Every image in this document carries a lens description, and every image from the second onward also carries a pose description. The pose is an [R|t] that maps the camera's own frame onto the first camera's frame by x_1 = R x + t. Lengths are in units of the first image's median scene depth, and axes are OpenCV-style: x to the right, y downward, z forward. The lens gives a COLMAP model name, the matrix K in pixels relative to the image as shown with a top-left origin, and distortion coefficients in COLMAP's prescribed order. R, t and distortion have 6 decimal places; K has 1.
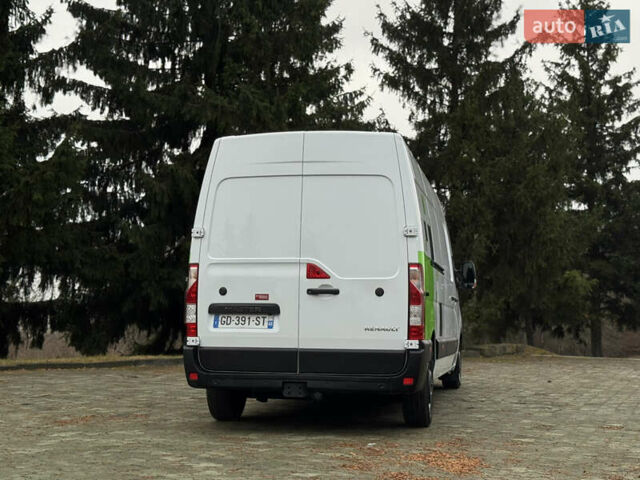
lens RADIAL K [[978.7, 0, 320.0], [0, 978.7, 240.0], [0, 0, 1]] dist [0.084119, 0.063937]
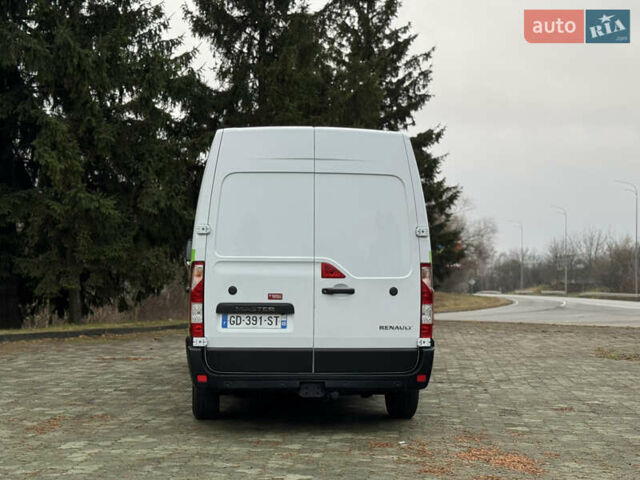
lens RADIAL K [[1046.5, 0, 320.0], [0, 1046.5, 240.0], [0, 0, 1]] dist [0.104416, 0.037751]
pose [[0.959873, 0.004294, 0.280401, -0.307241], [-0.020577, 0.998266, 0.055151, -0.056561], [-0.279678, -0.058708, 0.958297, -0.015862]]
